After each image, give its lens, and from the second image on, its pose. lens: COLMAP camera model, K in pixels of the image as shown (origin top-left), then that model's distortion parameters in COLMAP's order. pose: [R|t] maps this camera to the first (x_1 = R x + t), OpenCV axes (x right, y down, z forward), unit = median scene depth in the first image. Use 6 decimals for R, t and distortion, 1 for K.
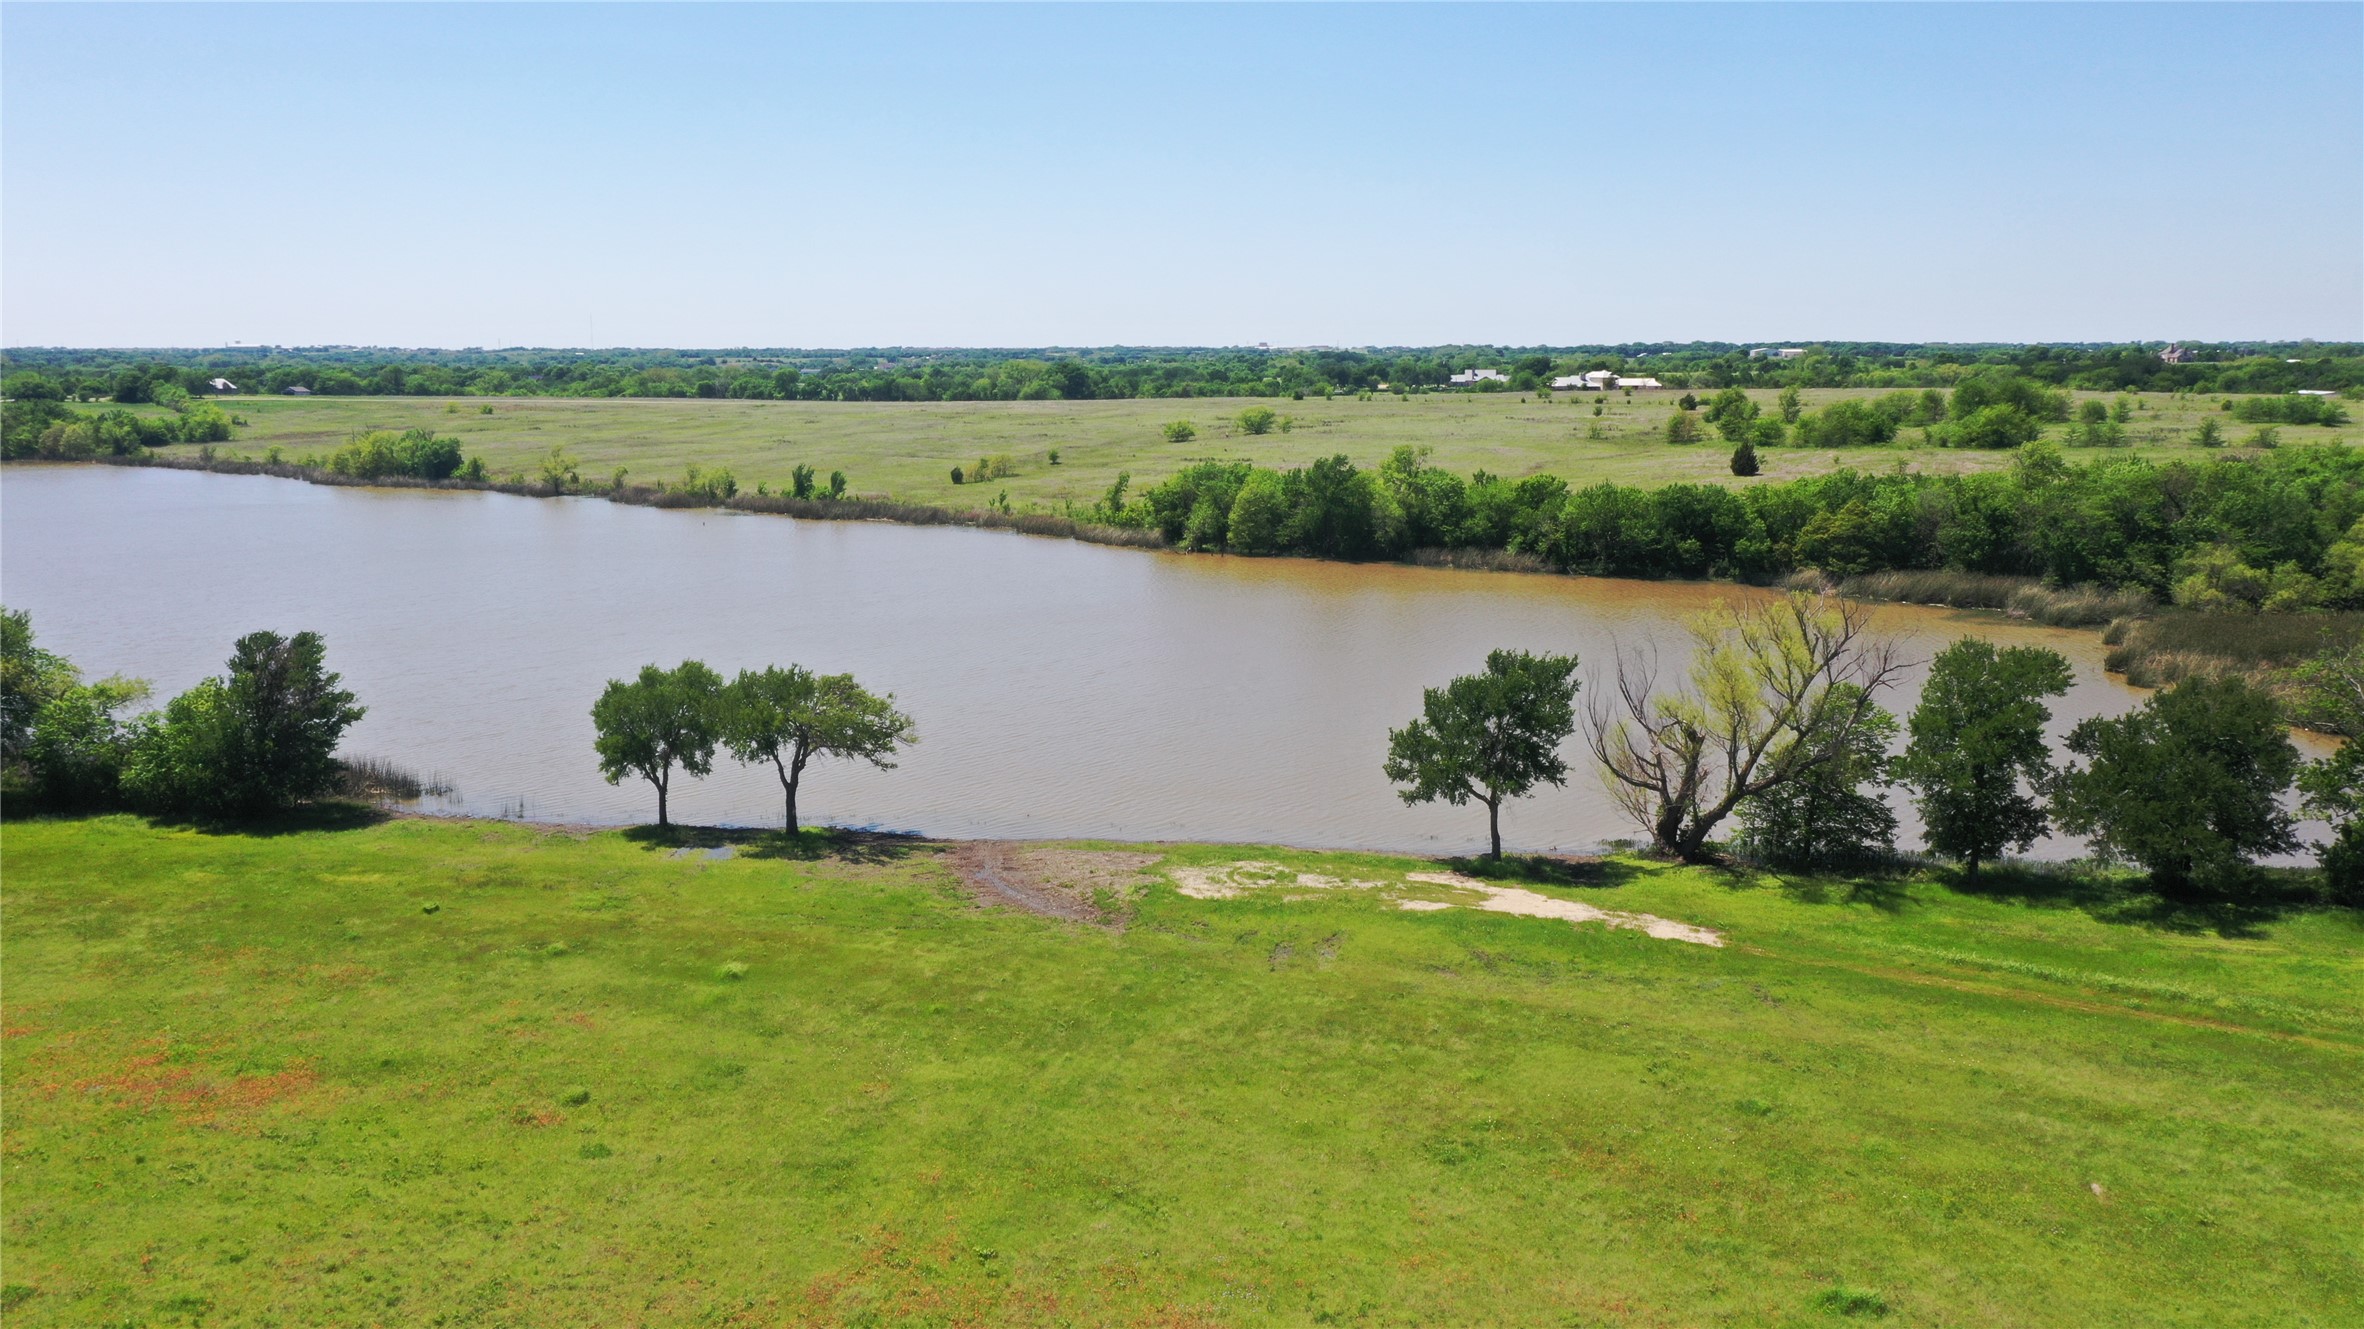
lens RADIAL K [[1878.4, 0, 1185.3], [0, 1878.4, 662.1], [0, 0, 1]] dist [0.017249, -0.007124]
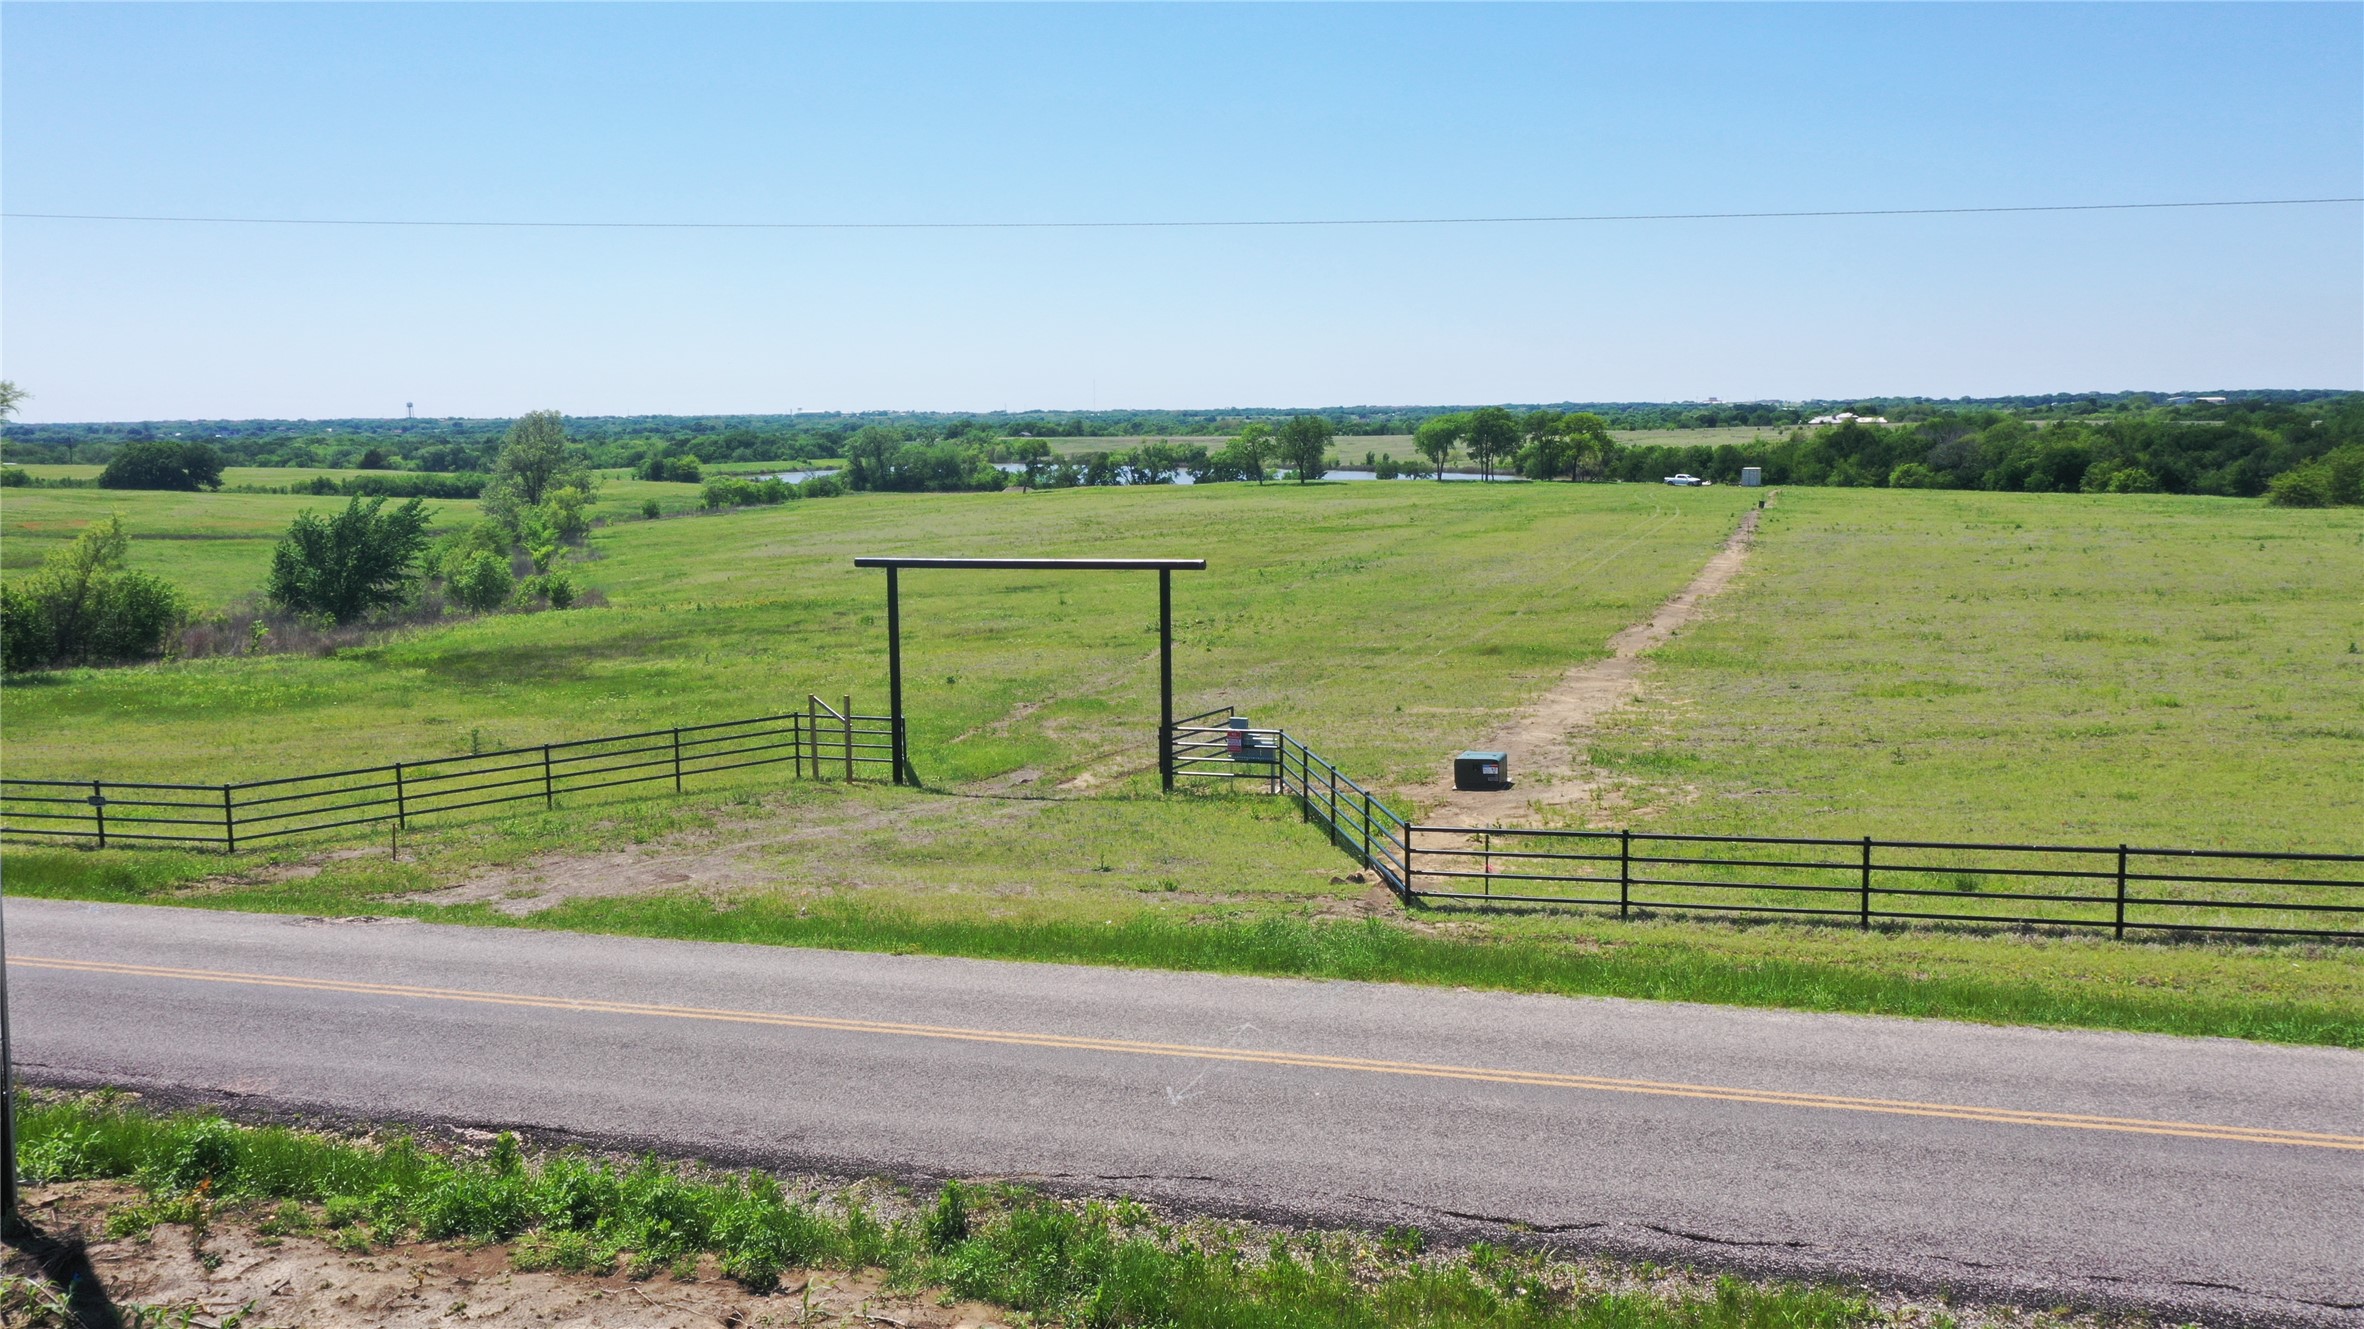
lens RADIAL K [[1878.4, 0, 1184.0], [0, 1878.4, 677.1], [0, 0, 1]] dist [0.017249, -0.007124]
pose [[0.971421, 0.023140, -0.236231, 0.162627], [-0.028514, 0.999406, -0.019359, 0.281860], [0.235643, 0.025542, 0.971504, -1.638927]]
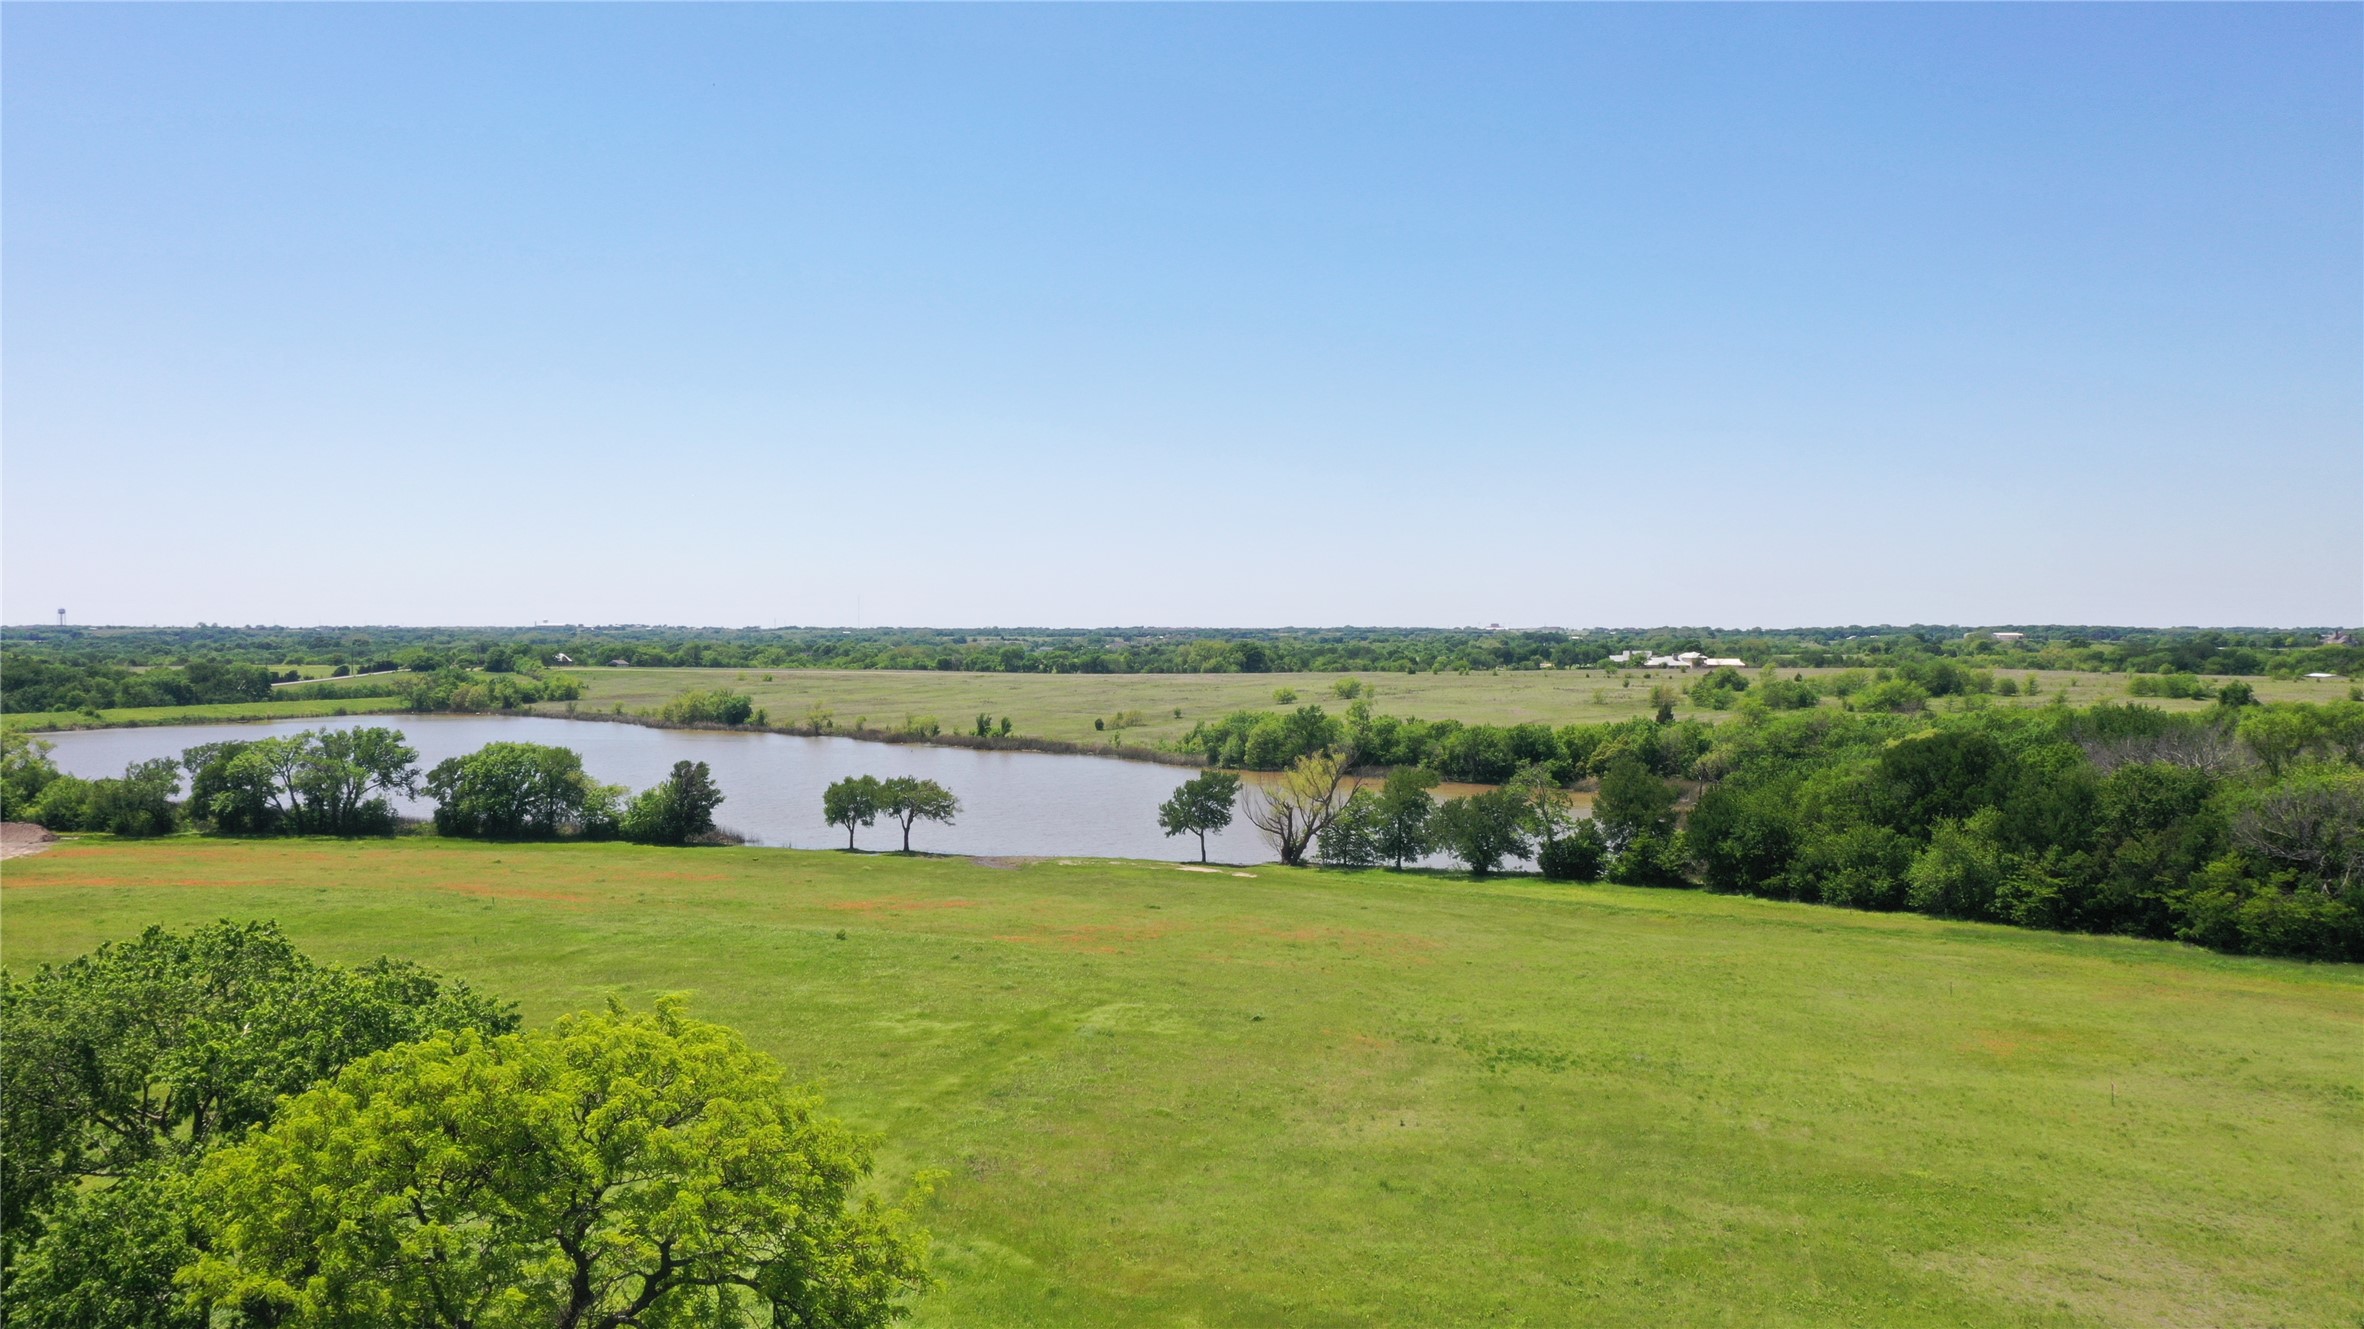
lens RADIAL K [[1878.4, 0, 1185.2], [0, 1878.4, 663.5], [0, 0, 1]] dist [0.017249, -0.007124]
pose [[0.991582, 0.006053, -0.129337, 0.160015], [-0.024884, 0.989194, -0.144485, 0.072289], [0.127065, 0.146487, 0.981018, -0.465403]]
